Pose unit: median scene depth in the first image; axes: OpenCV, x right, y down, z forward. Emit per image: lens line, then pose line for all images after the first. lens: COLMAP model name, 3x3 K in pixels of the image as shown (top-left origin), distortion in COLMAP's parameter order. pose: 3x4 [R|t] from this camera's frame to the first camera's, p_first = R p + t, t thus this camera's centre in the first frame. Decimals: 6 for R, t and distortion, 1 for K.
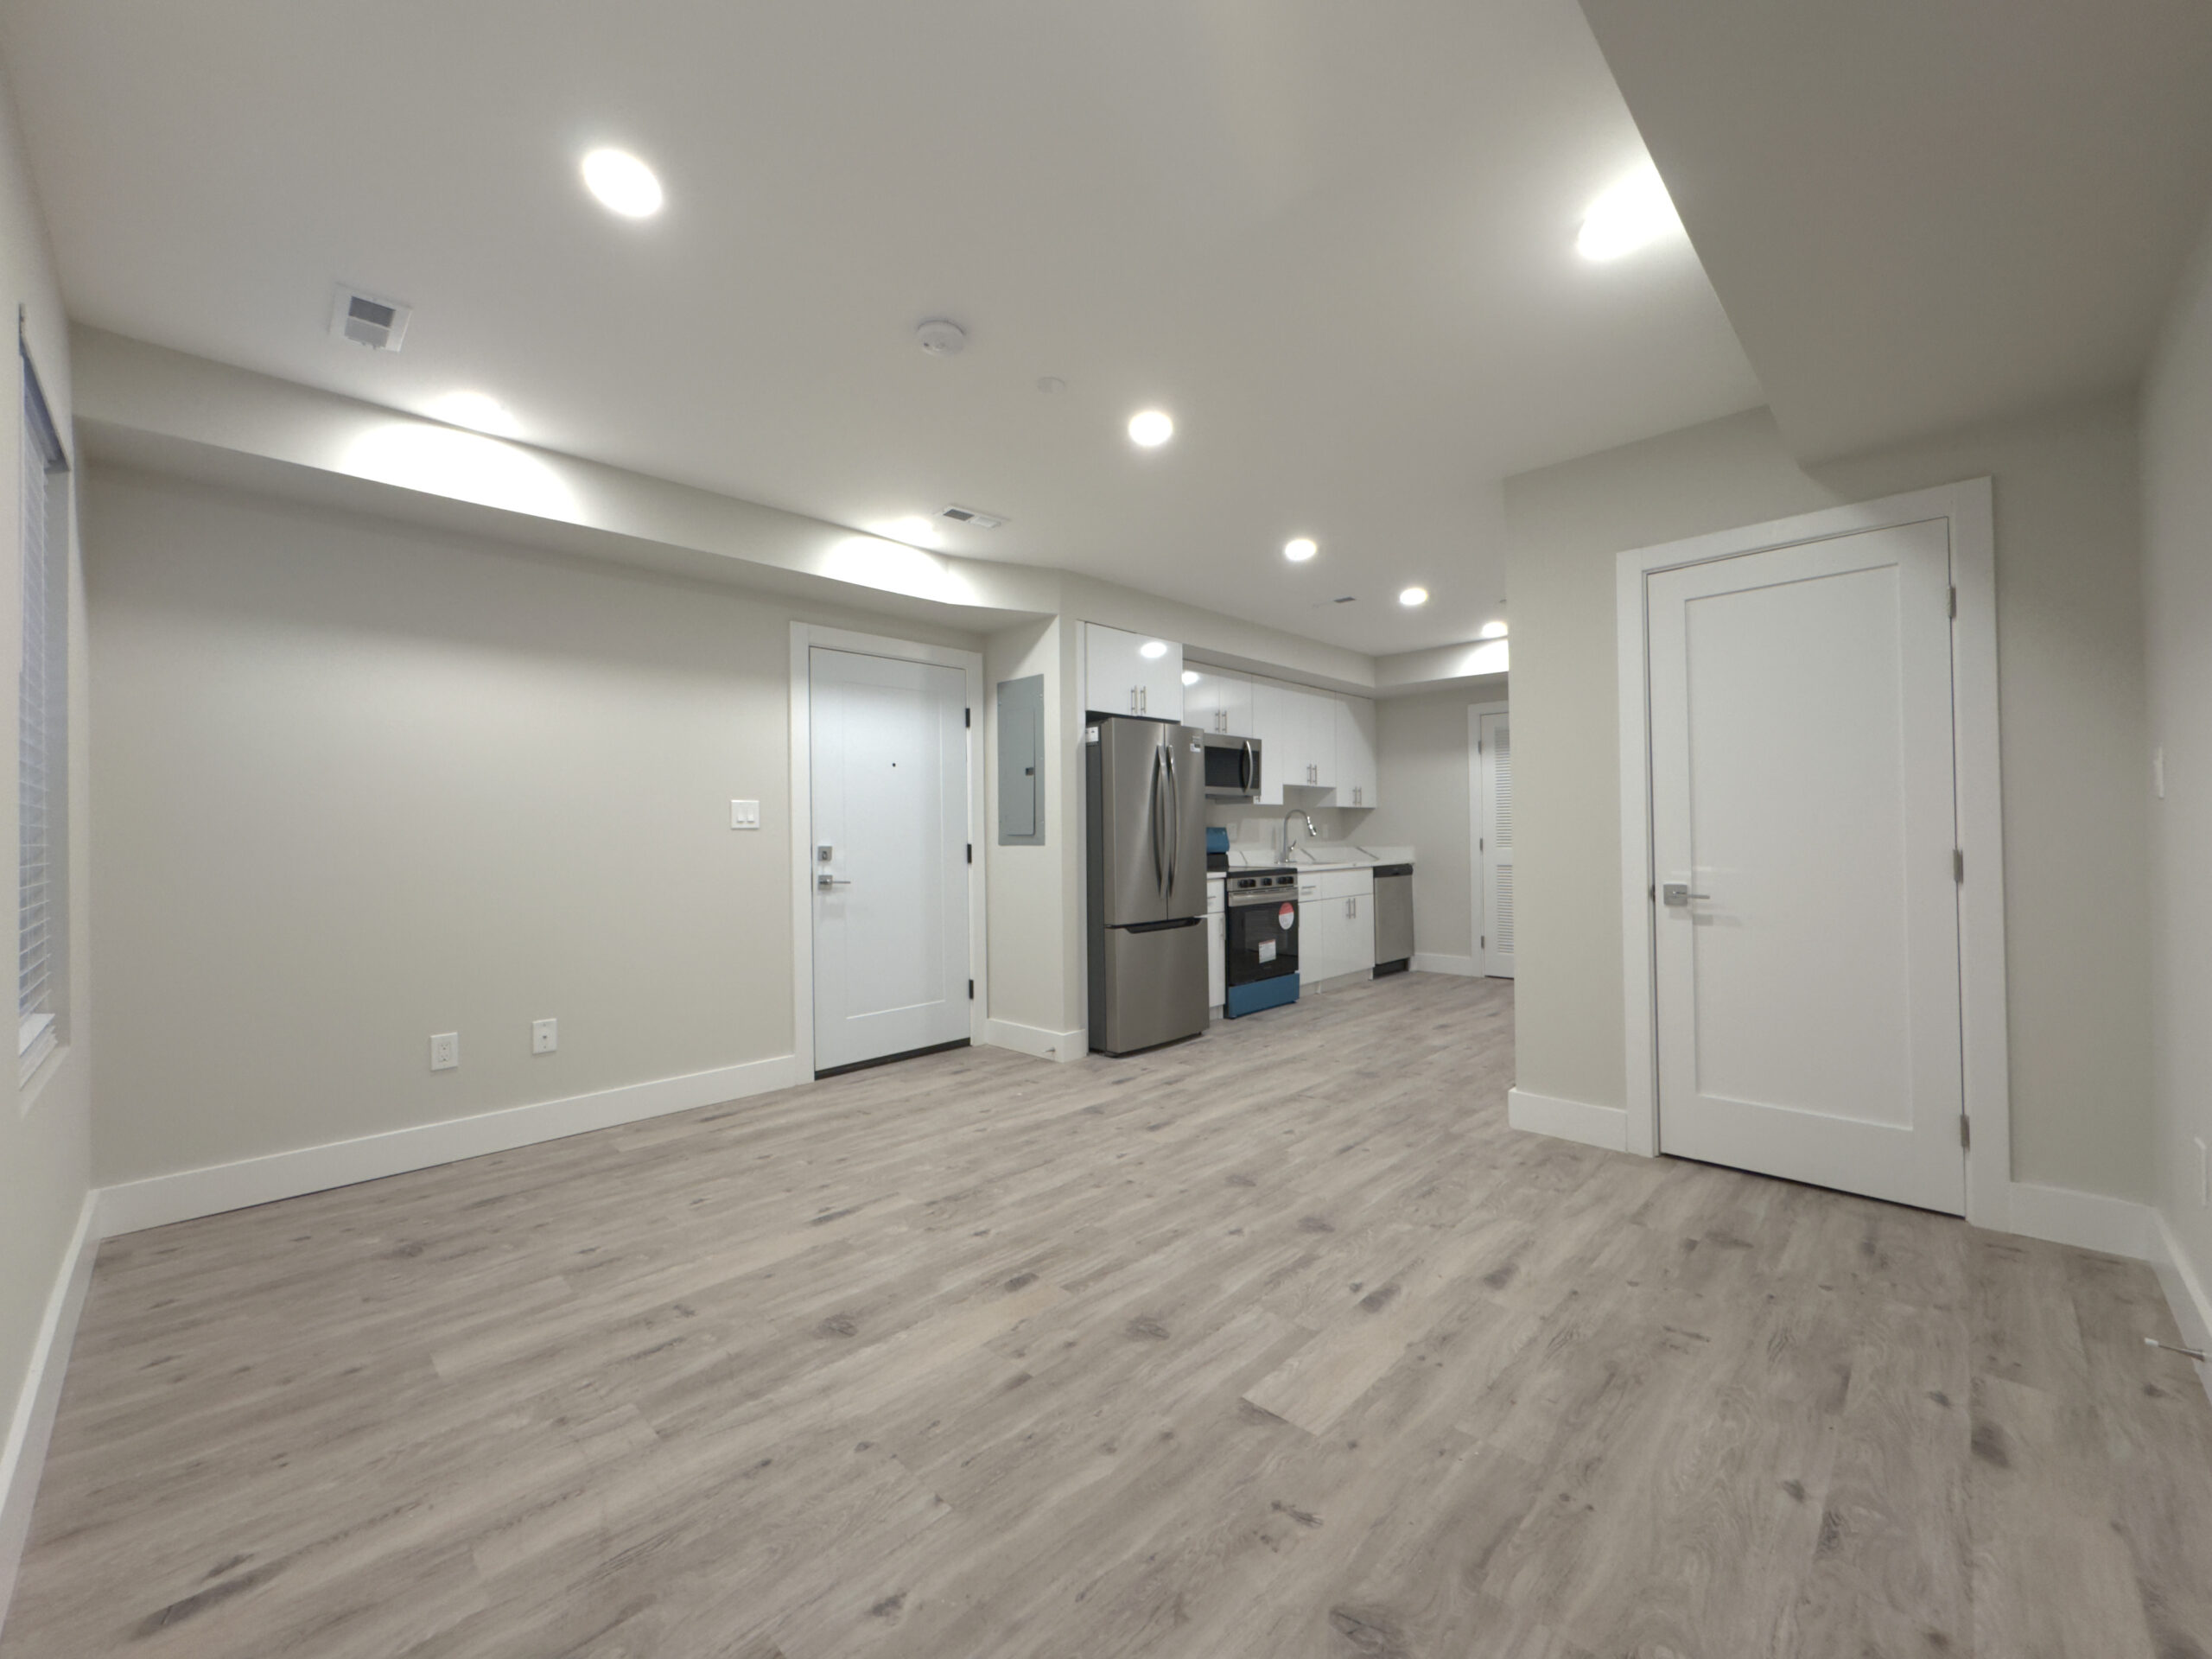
lens RADIAL K [[883.9, 0, 1108.2], [0, 883.9, 824.8], [0, 0, 1]] dist [-0.006603, 0.001618]
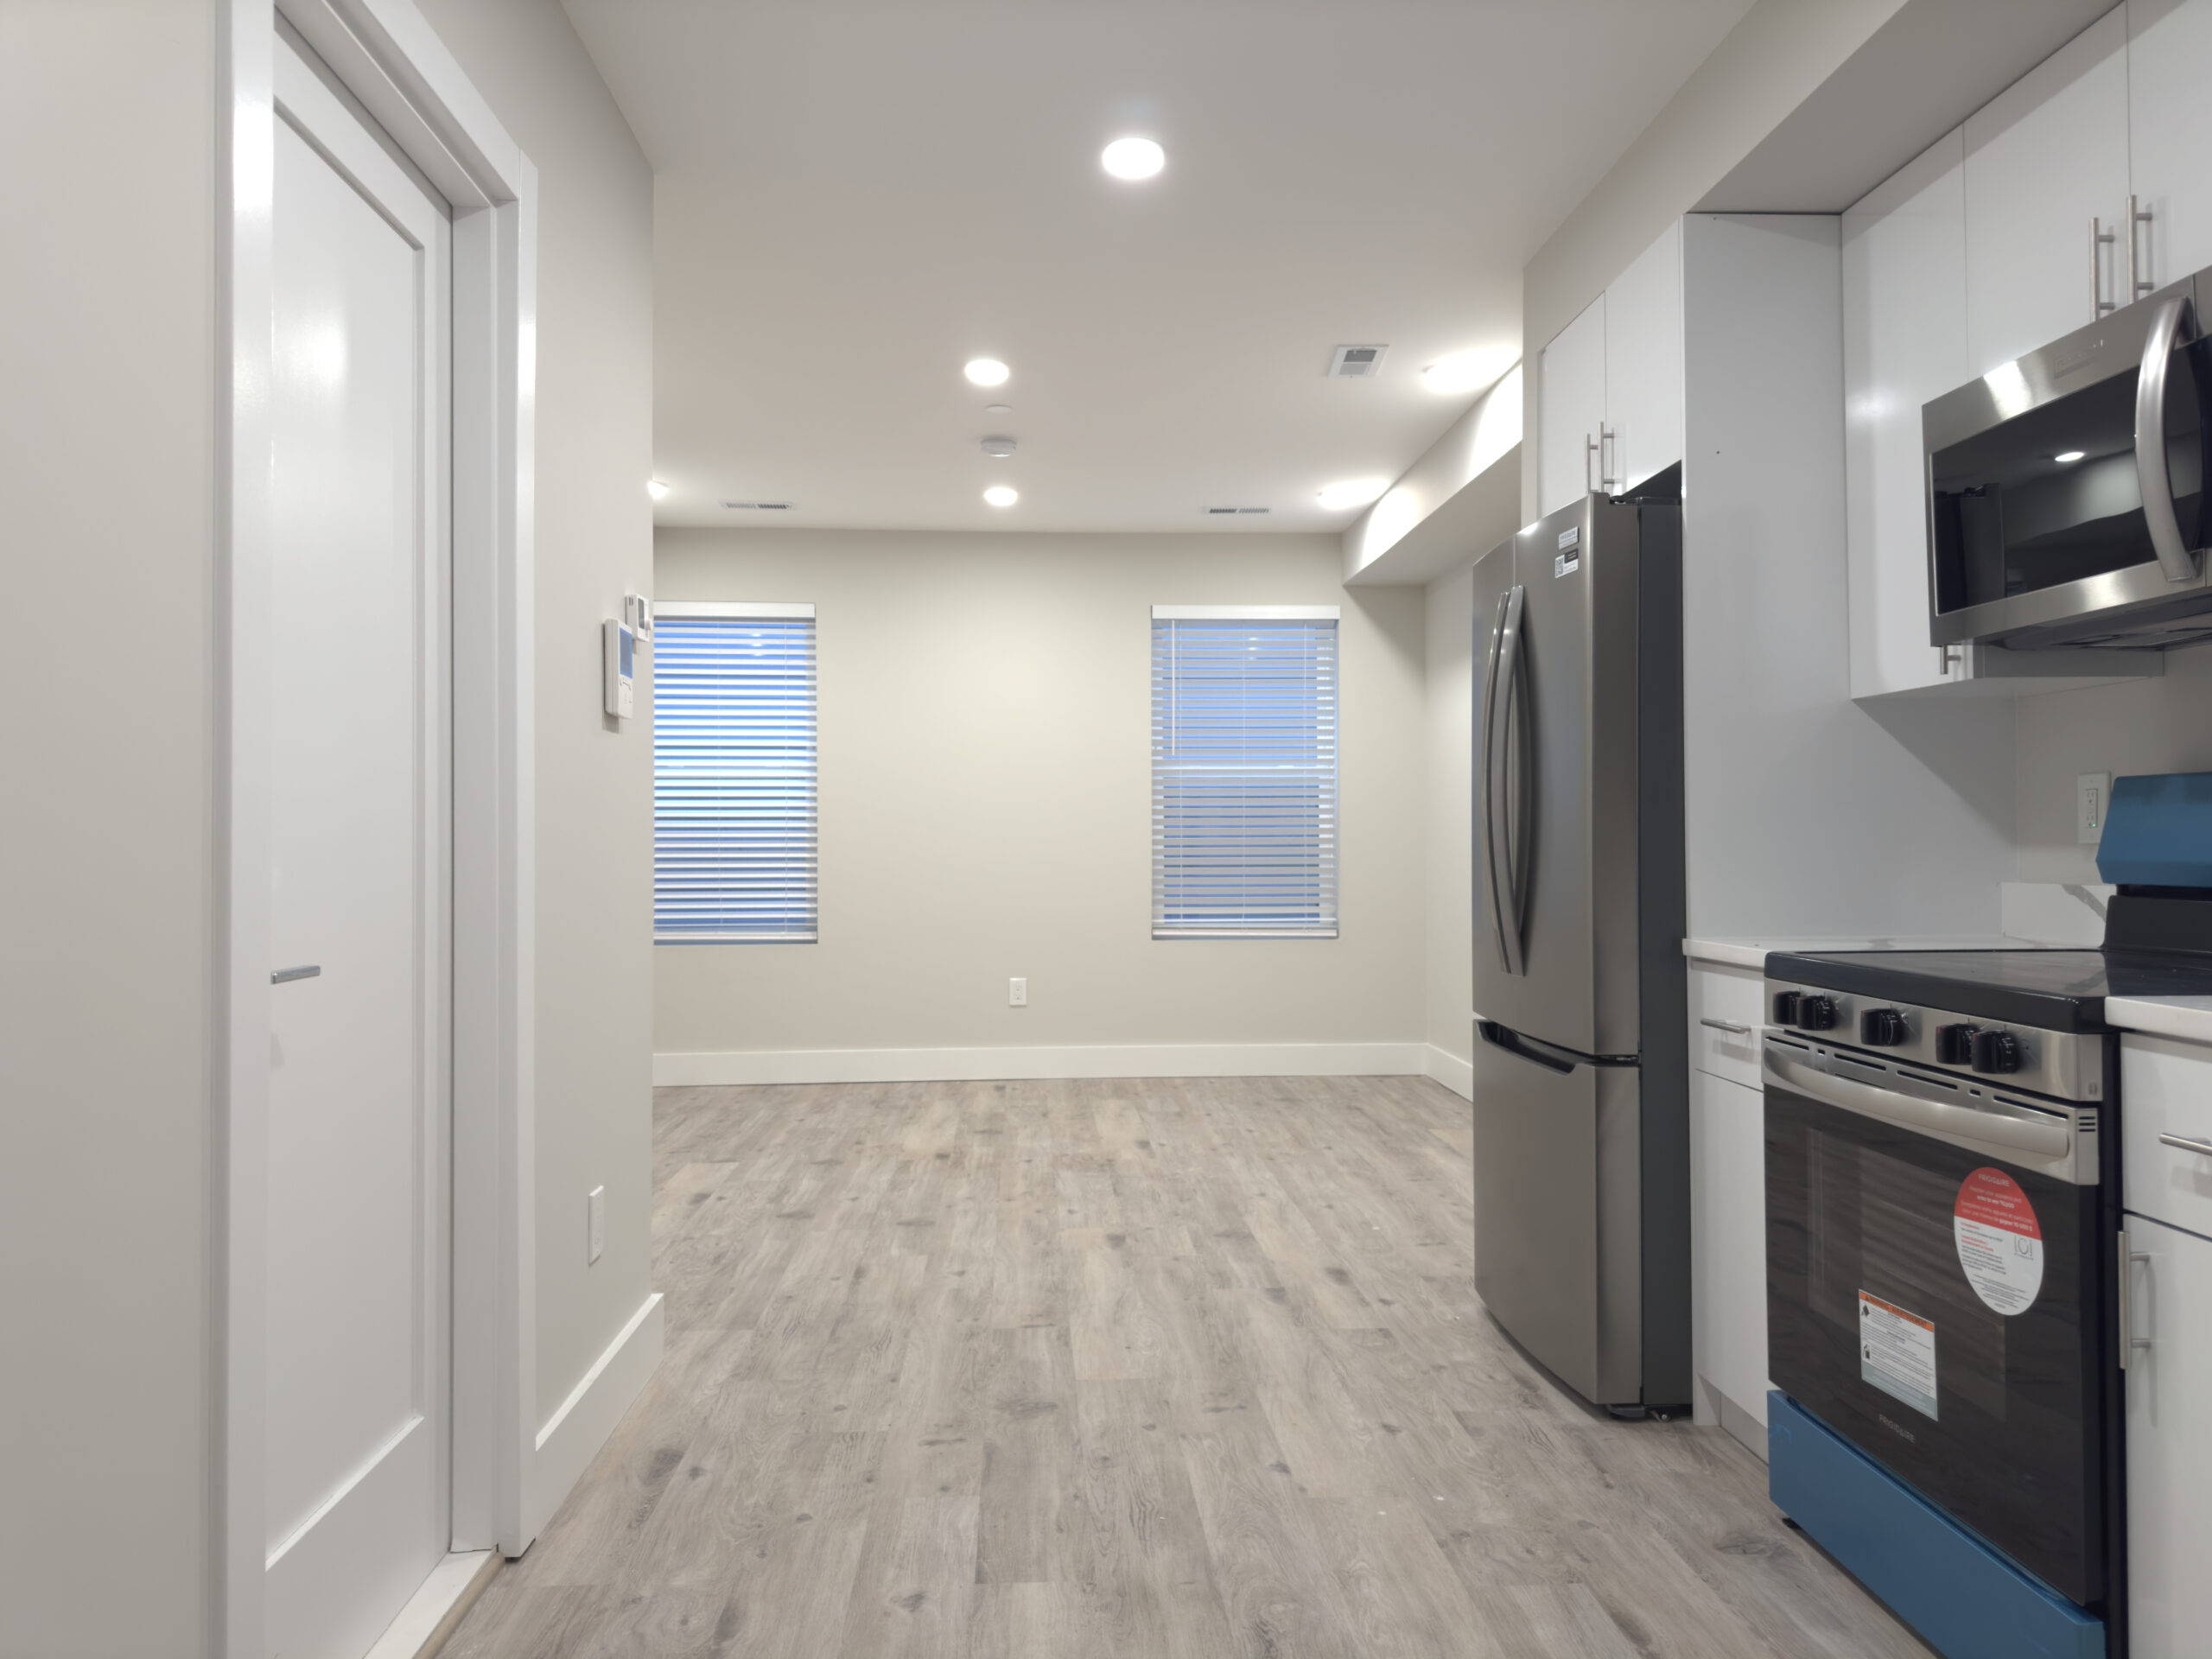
lens RADIAL K [[1552.5, 0, 1111.5], [0, 1552.5, 833.3], [0, 0, 1]] dist [0.055296, -0.072539]
pose [[-0.677239, 0.012553, -0.735656, 0.924980], [0.021422, 0.999767, -0.002662, 0.022371], [0.735452, -0.017561, -0.677350, 1.769541]]
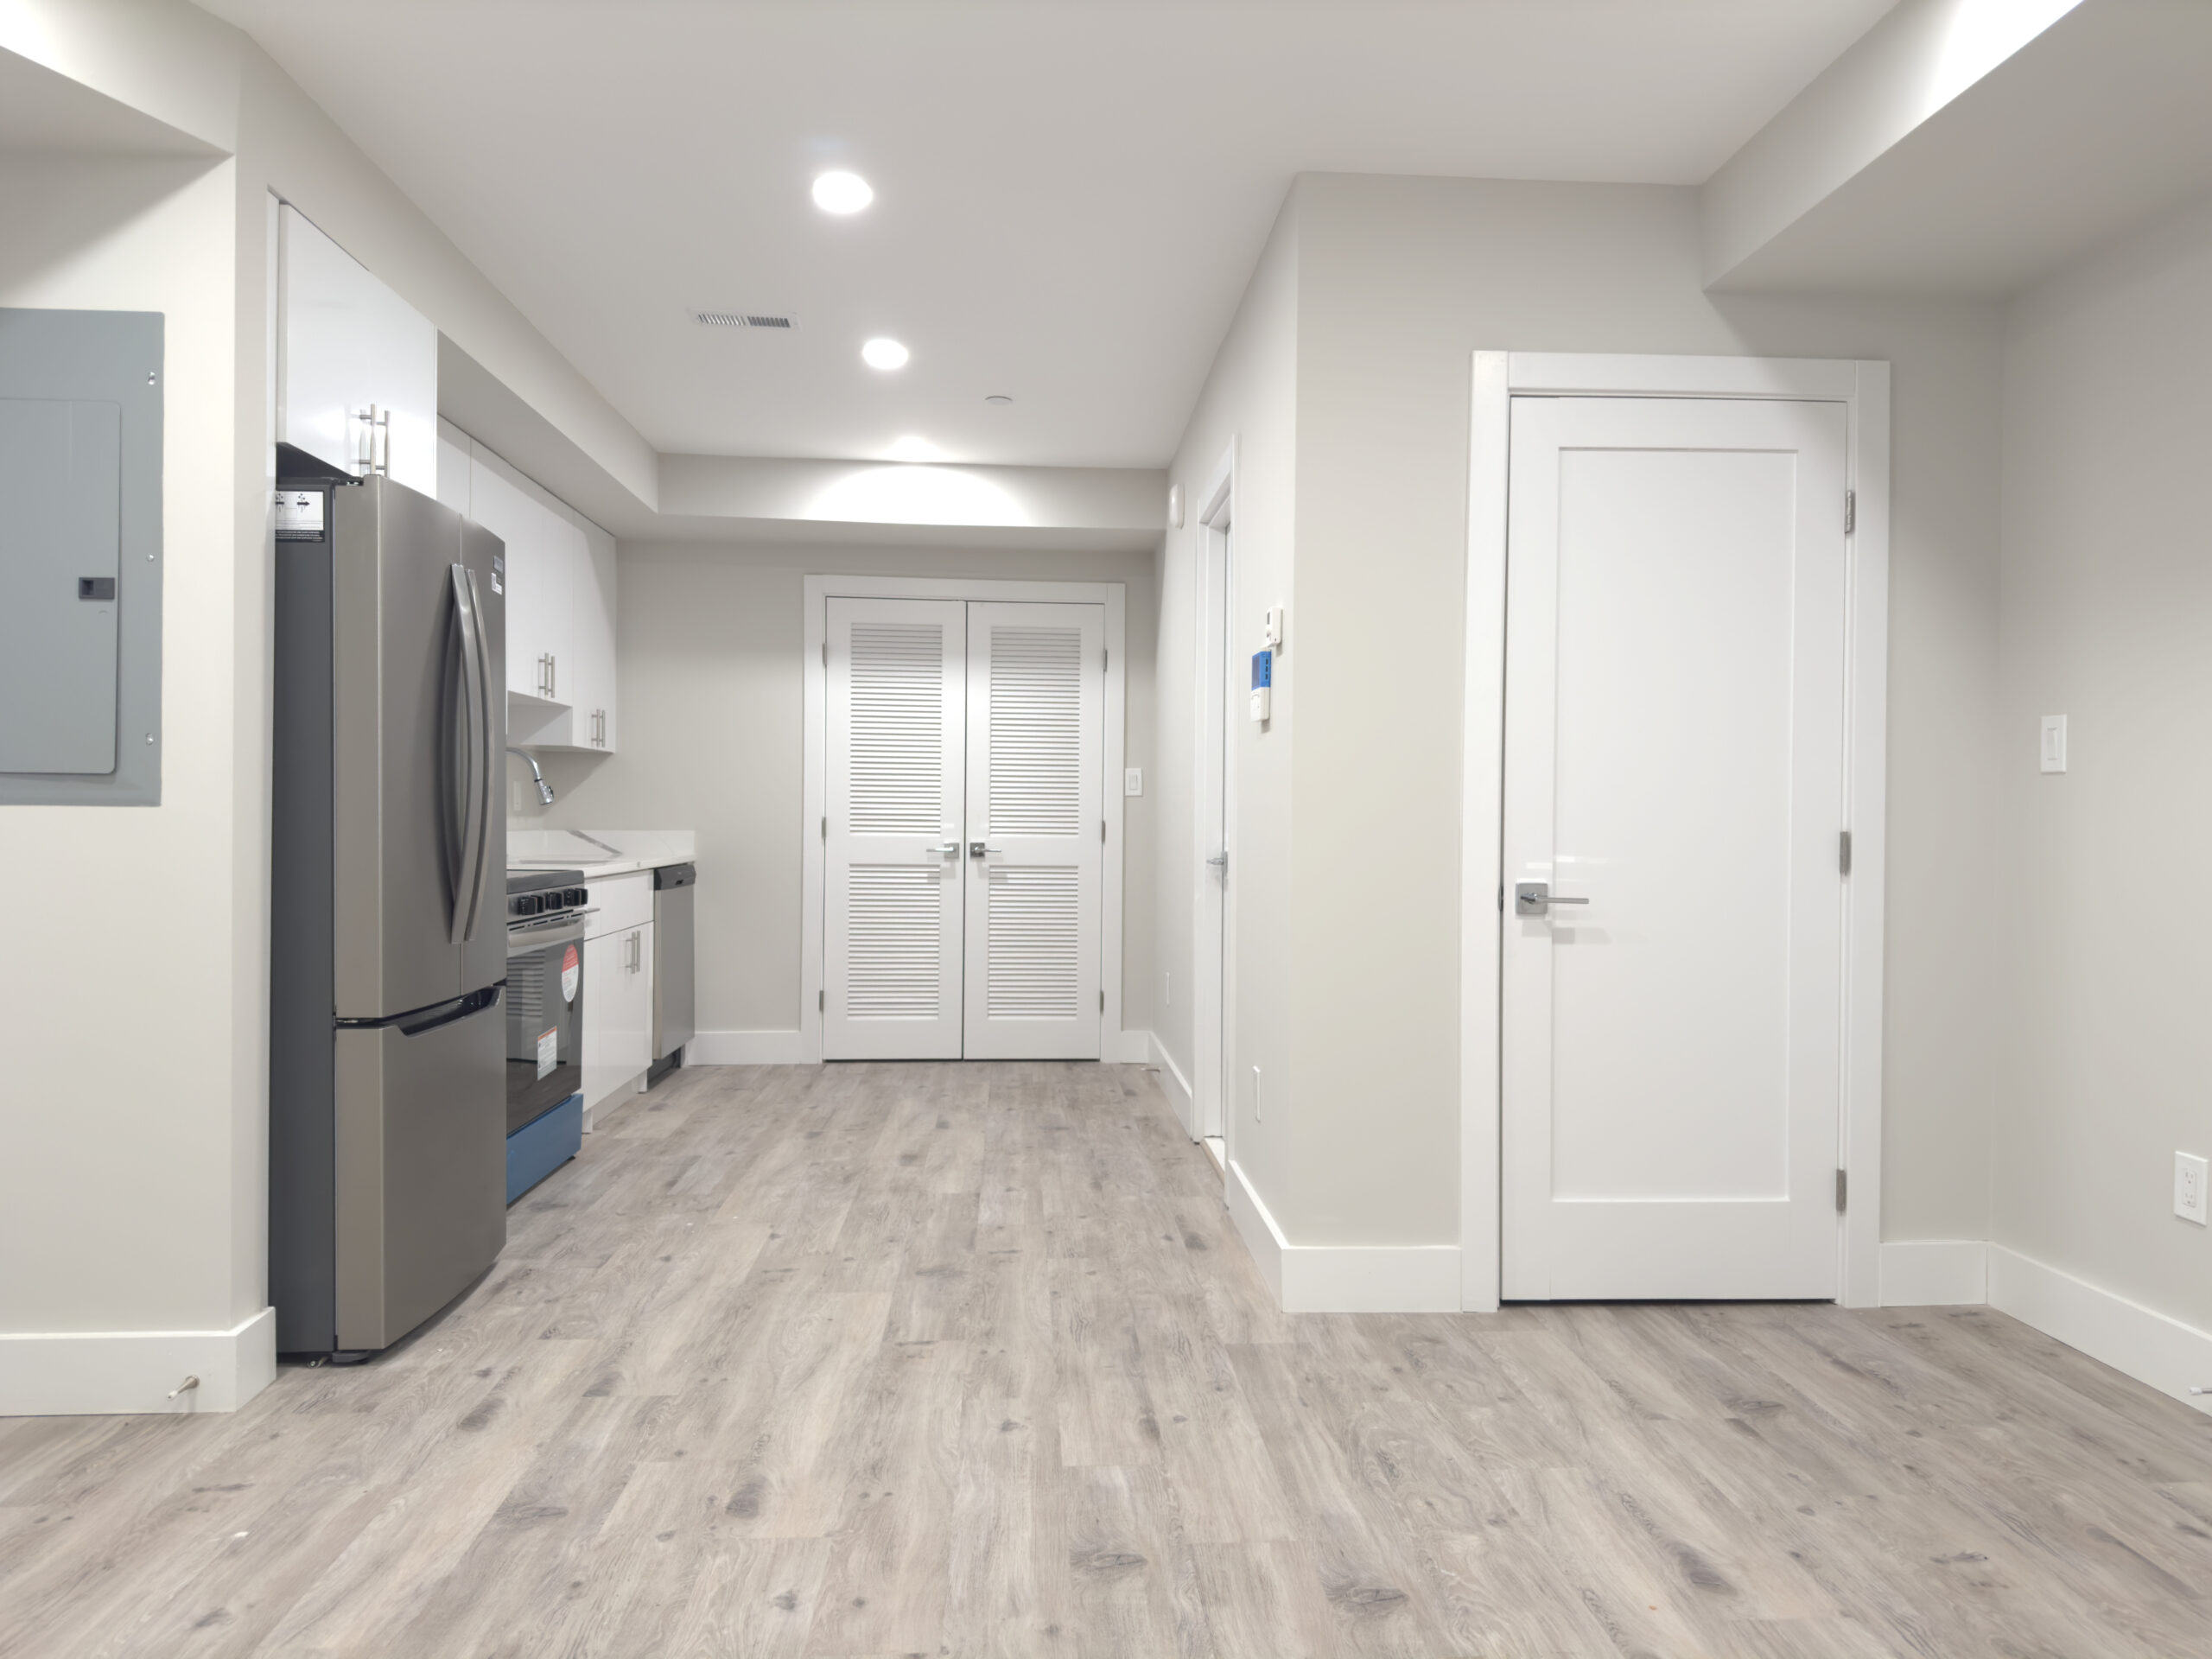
lens RADIAL K [[1552.5, 0, 1119.0], [0, 1552.5, 831.1], [0, 0, 1]] dist [0.055296, -0.072539]
pose [[0.669834, 0.011594, 0.742420, -0.352560], [-0.025572, 0.999645, 0.007461, 0.023802], [-0.742070, -0.023983, 0.669893, 0.385098]]
